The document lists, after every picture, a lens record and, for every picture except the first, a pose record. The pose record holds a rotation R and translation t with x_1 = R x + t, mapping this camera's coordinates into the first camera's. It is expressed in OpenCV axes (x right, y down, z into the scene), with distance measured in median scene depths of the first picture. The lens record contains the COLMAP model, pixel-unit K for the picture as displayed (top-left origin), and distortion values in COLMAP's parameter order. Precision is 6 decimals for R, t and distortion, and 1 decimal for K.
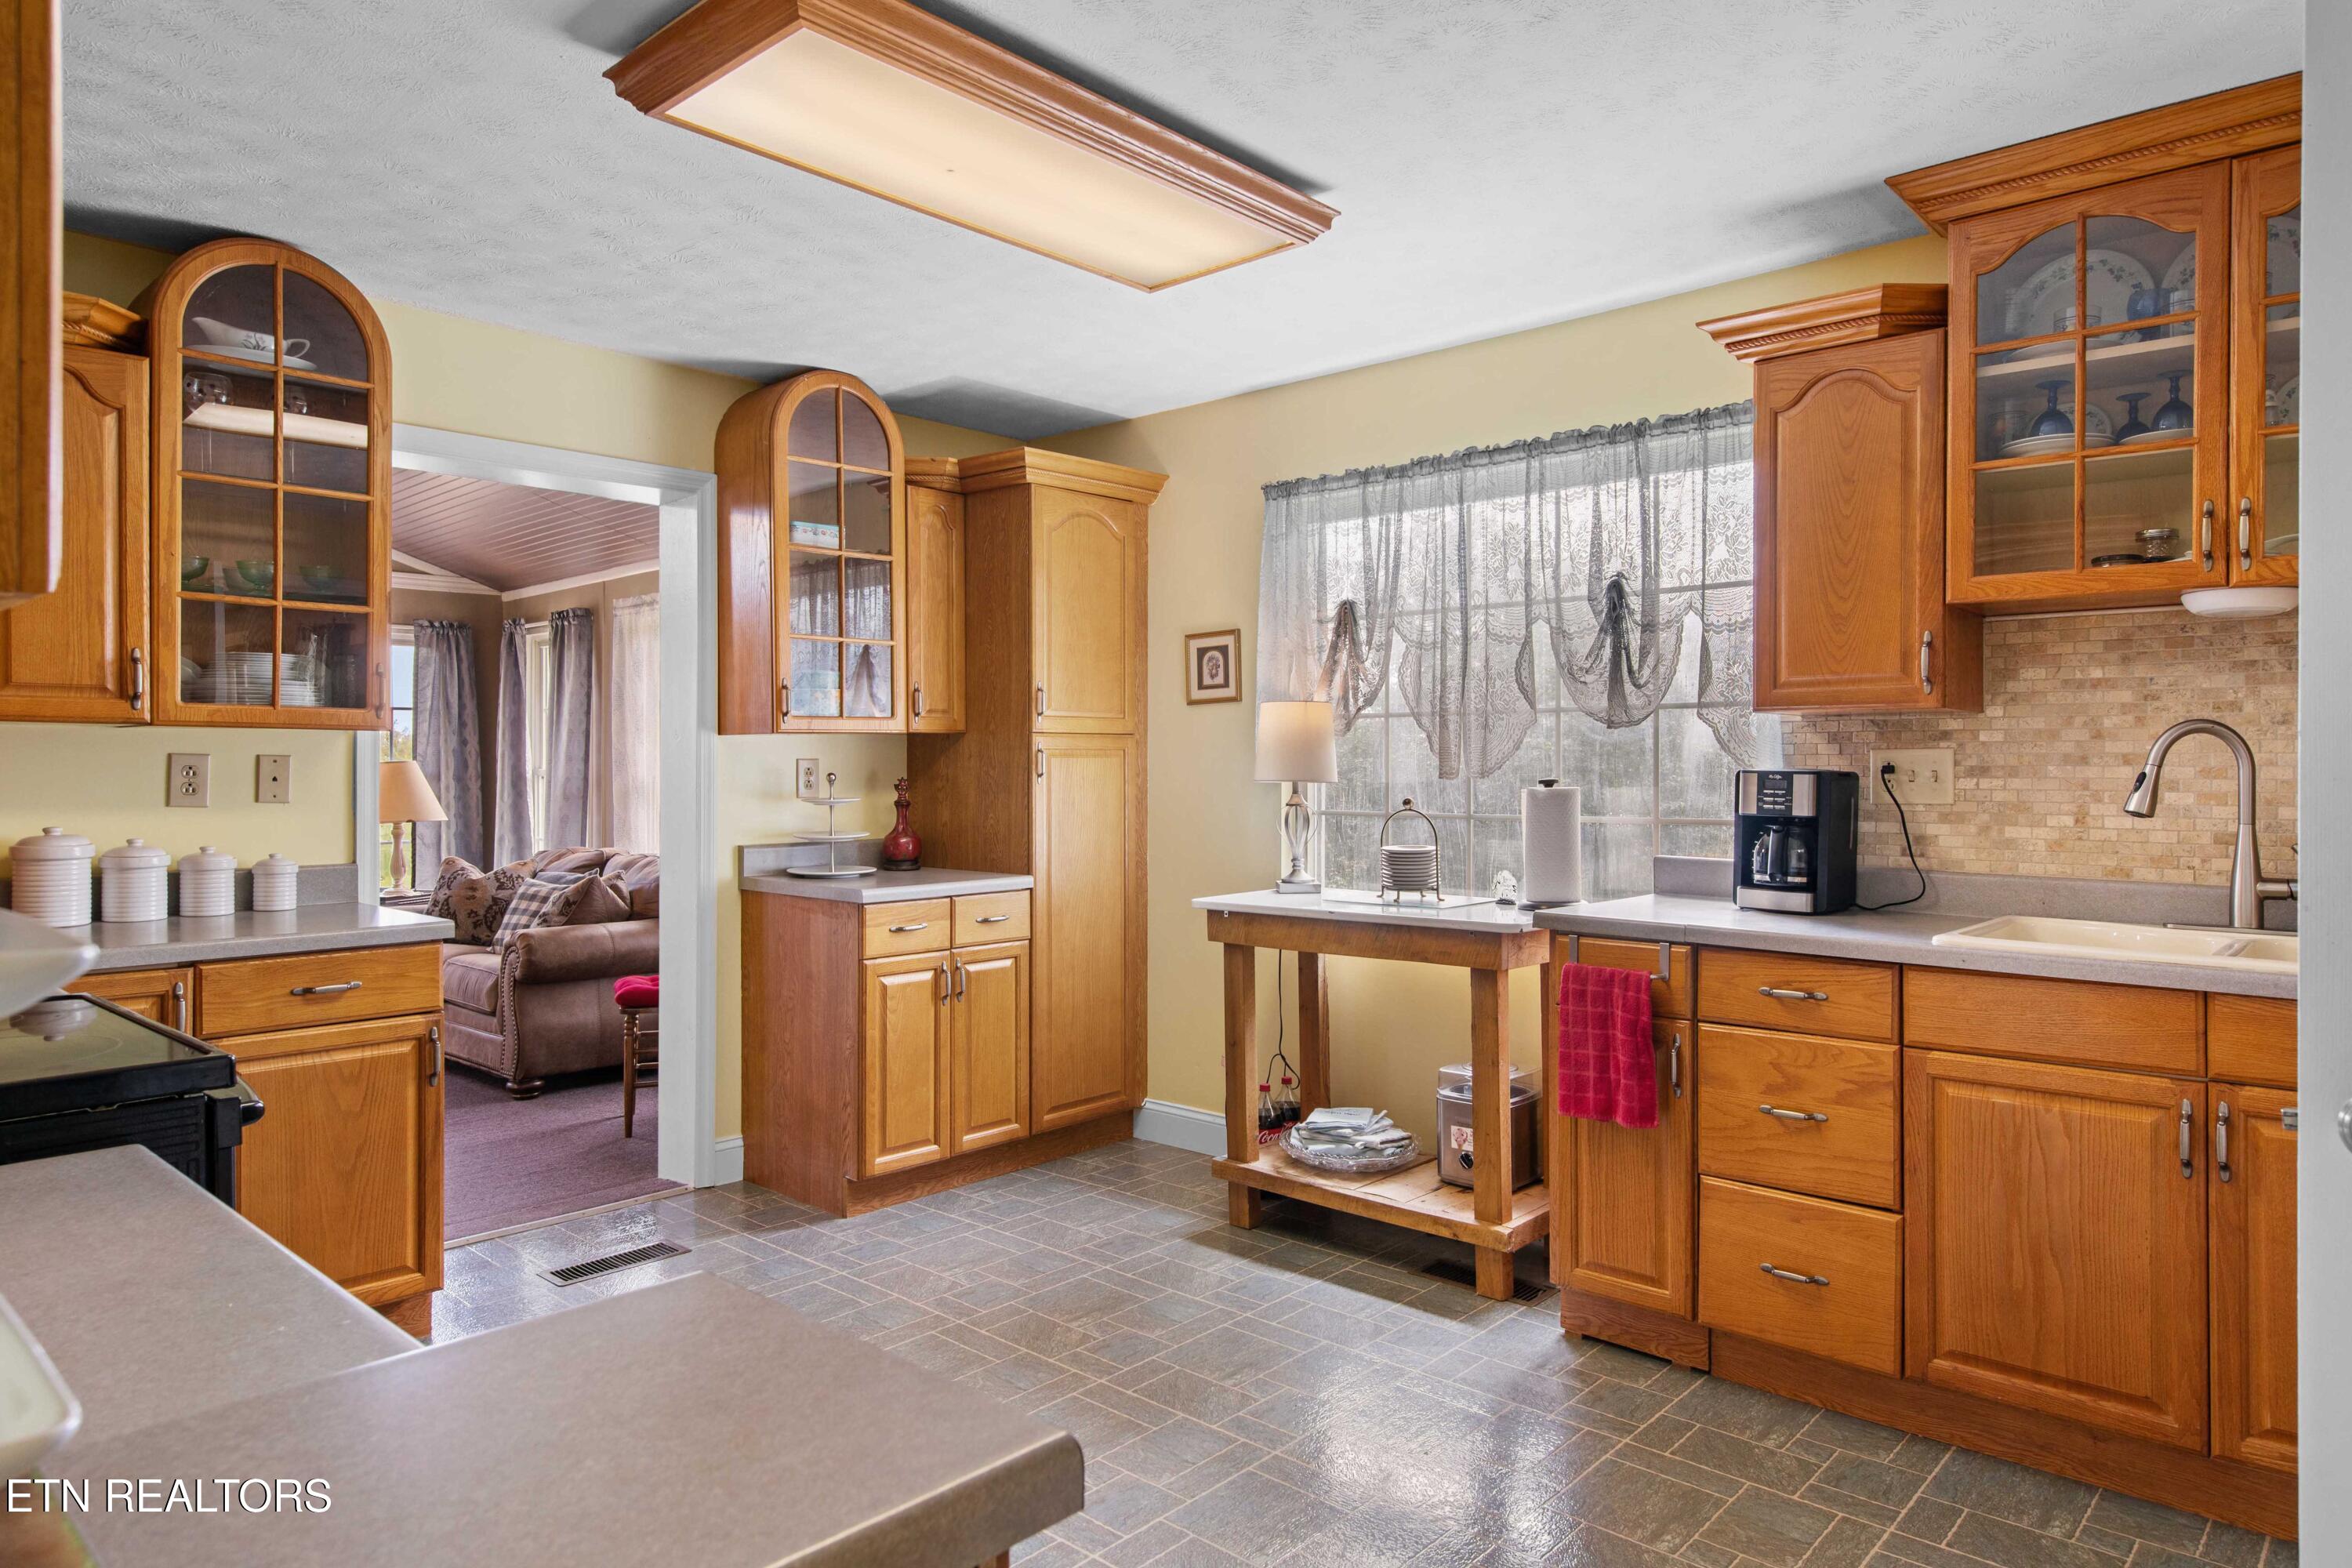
lens RADIAL K [[1418.8, 0, 1174.8], [0, 1418.8, 782.4], [0, 0, 1]] dist [-0.001530, -0.000173]
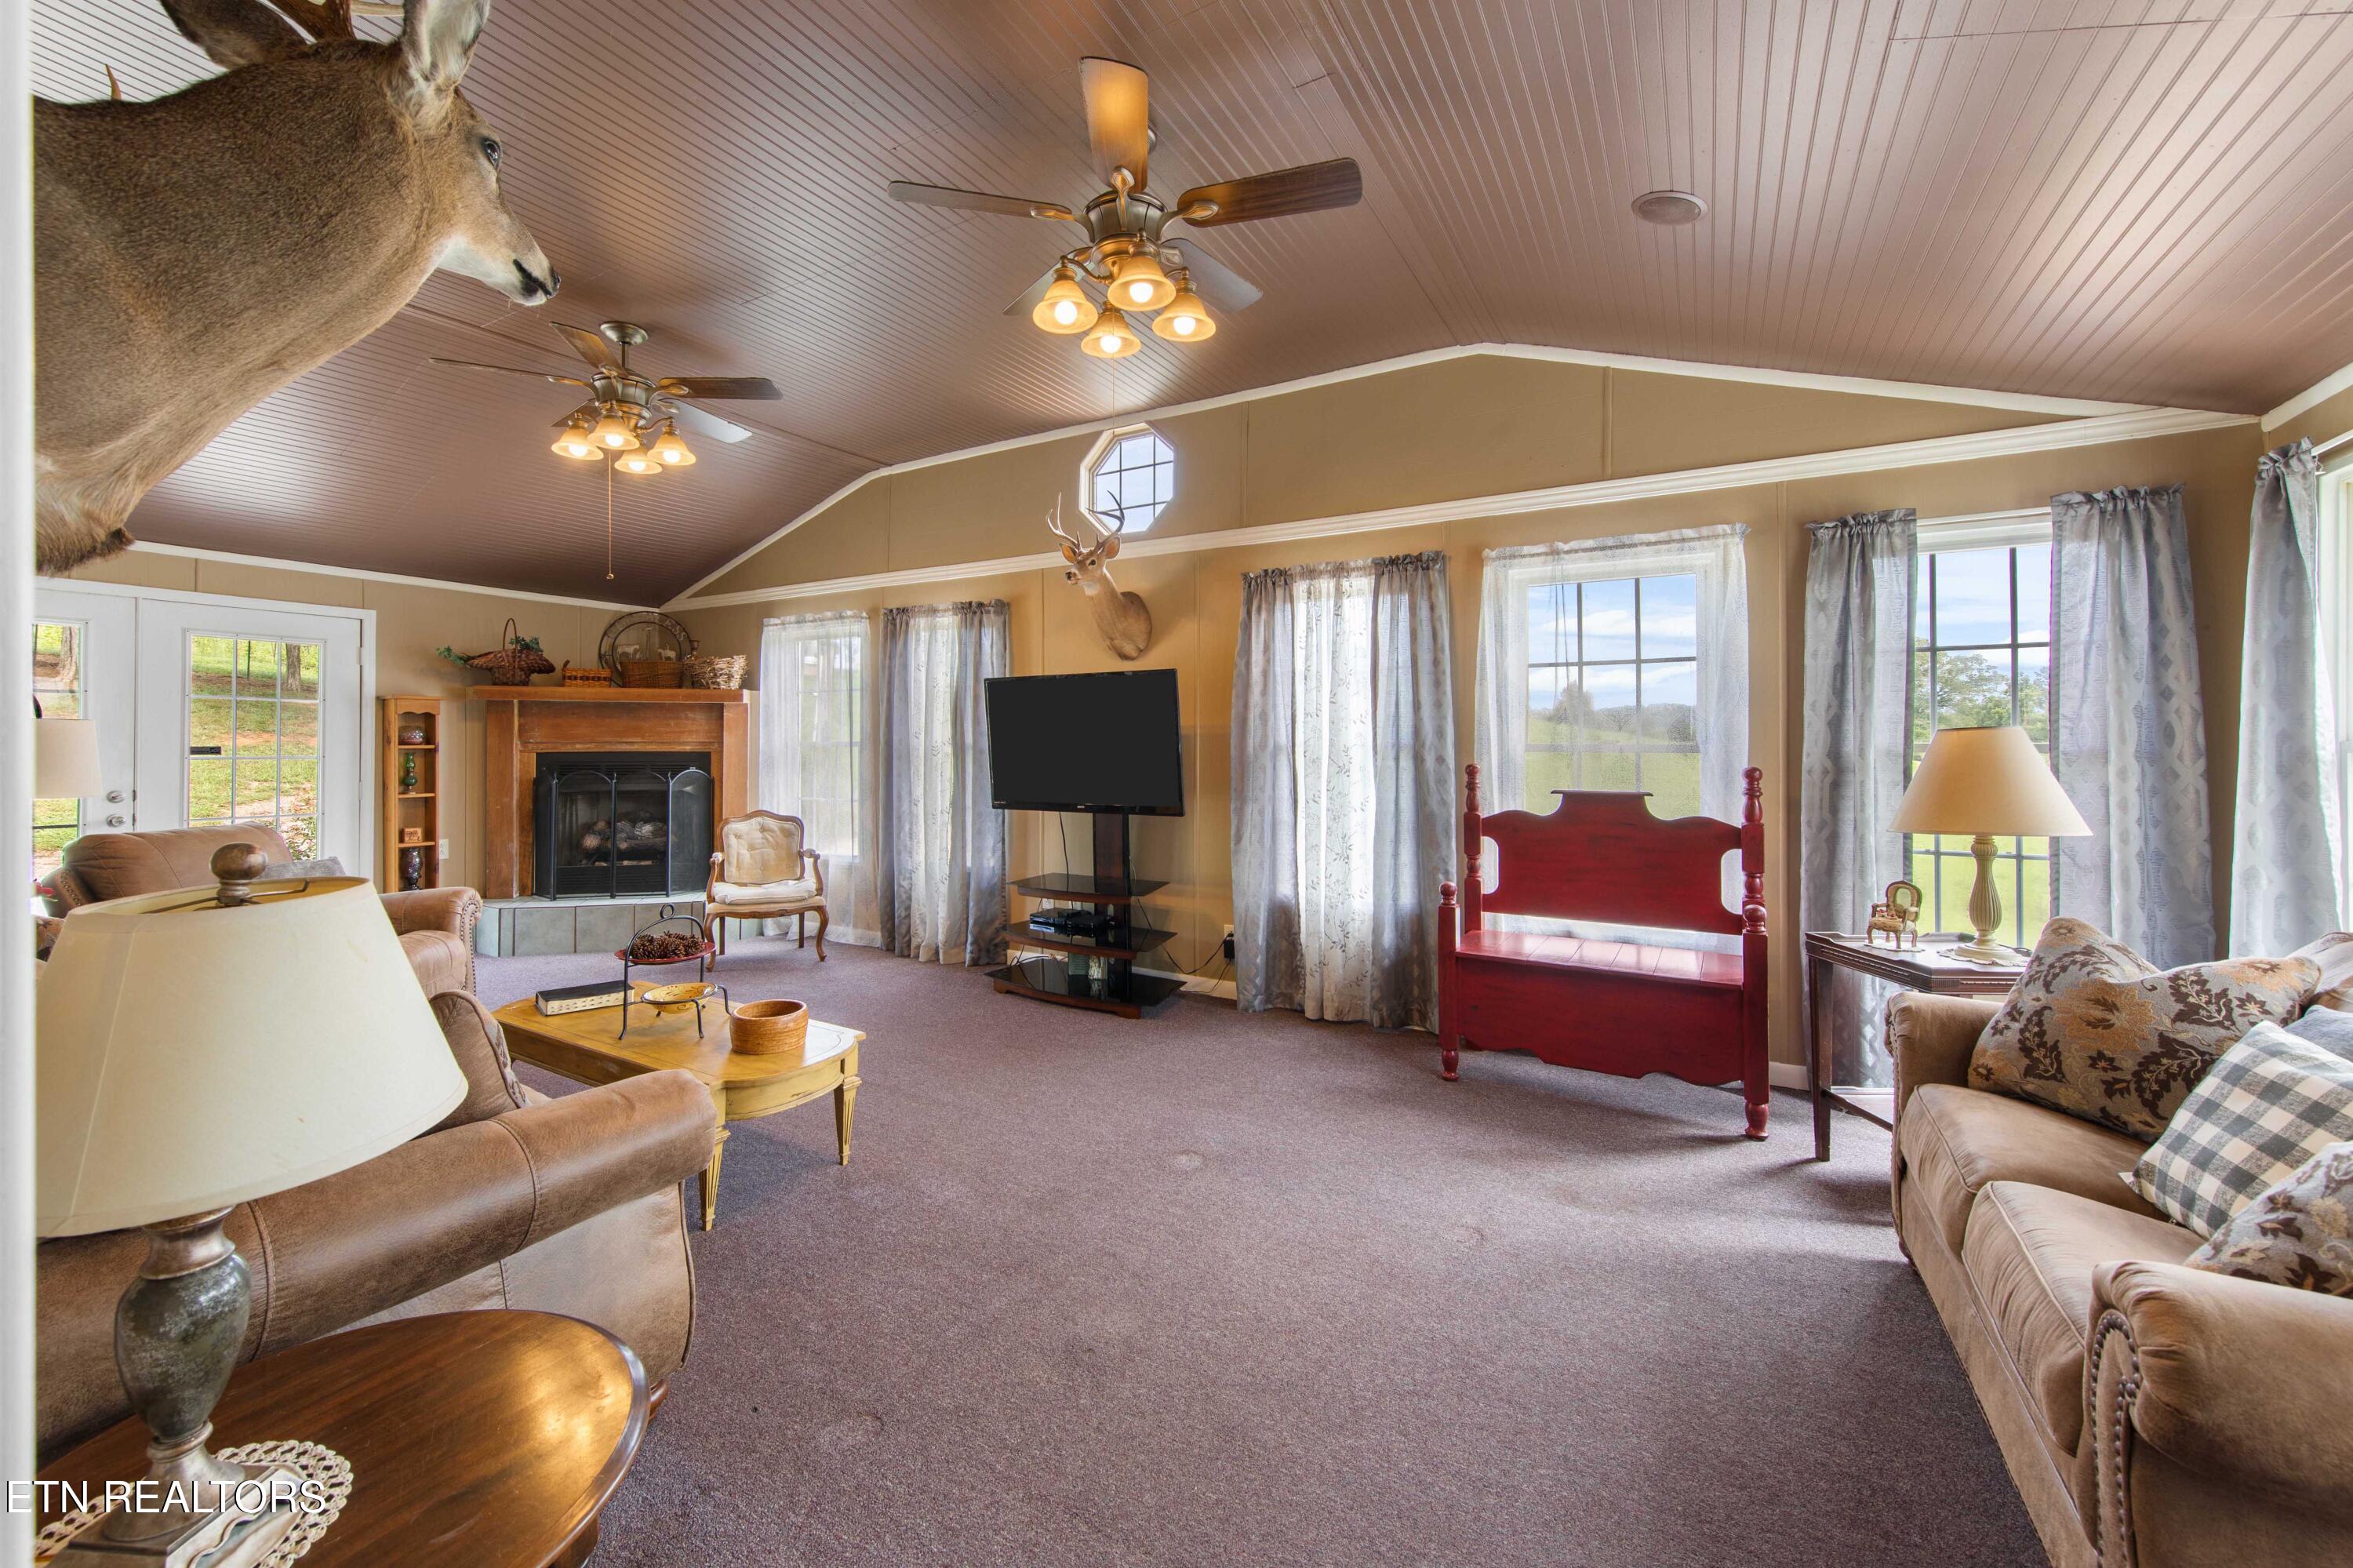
lens RADIAL K [[925.0, 0, 1148.5], [0, 925.0, 745.0], [0, 0, 1]] dist [0.000781, 0.000099]
pose [[0.197693, -0.003516, -0.980258, -0.224040], [-0.000756, 0.999993, -0.003739, -0.006120], [0.980264, 0.001480, 0.197689, 0.543556]]
